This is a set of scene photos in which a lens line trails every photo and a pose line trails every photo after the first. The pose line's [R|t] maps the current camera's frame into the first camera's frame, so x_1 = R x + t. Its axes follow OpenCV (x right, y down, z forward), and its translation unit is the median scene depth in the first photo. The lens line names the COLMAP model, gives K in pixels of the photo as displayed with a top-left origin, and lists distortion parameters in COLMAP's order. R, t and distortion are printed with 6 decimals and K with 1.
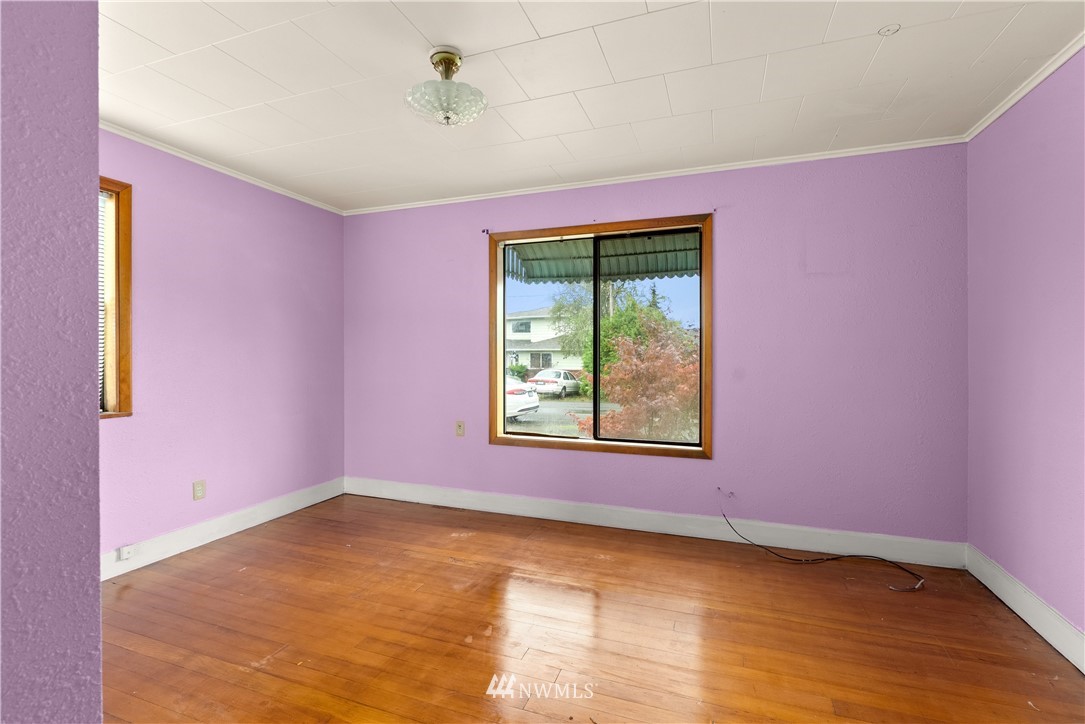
lens RADIAL K [[493.6, 0, 540.2], [0, 493.6, 366.0], [0, 0, 1]] dist [-0.000436, 0.000167]
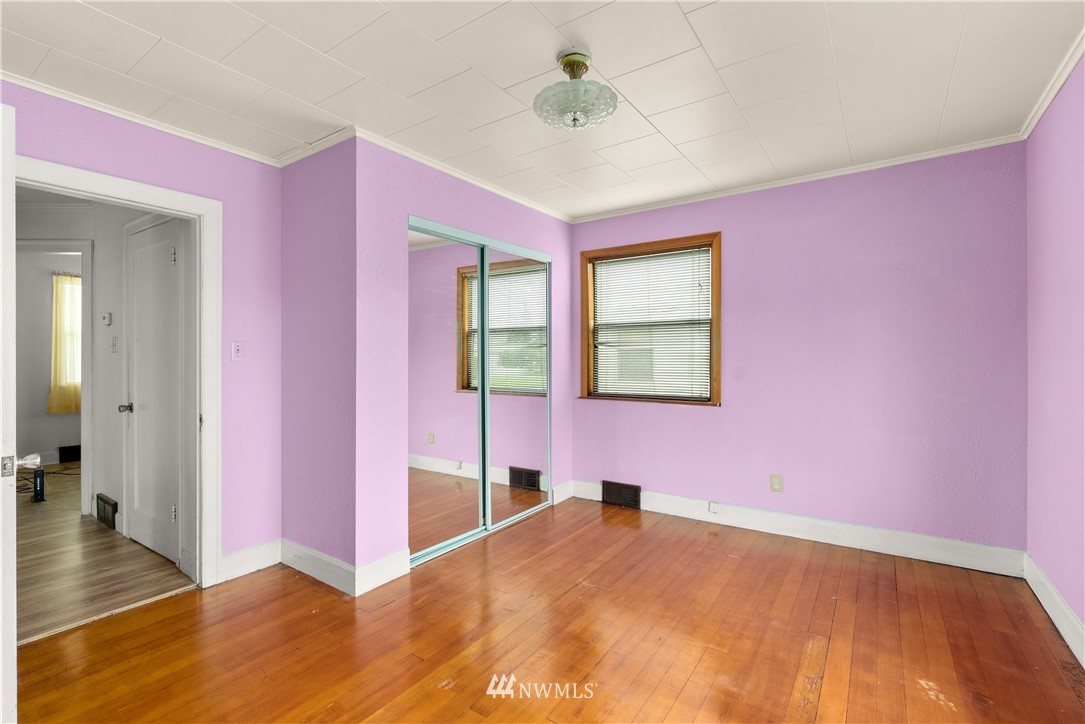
lens RADIAL K [[493.6, 0, 544.1], [0, 493.6, 358.8], [0, 0, 1]] dist [-0.000436, 0.000167]
pose [[-0.237365, -0.004319, -0.971411, 0.538817], [-0.022174, 0.999754, 0.000973, -0.015563], [0.971167, 0.021771, -0.237403, 0.812585]]
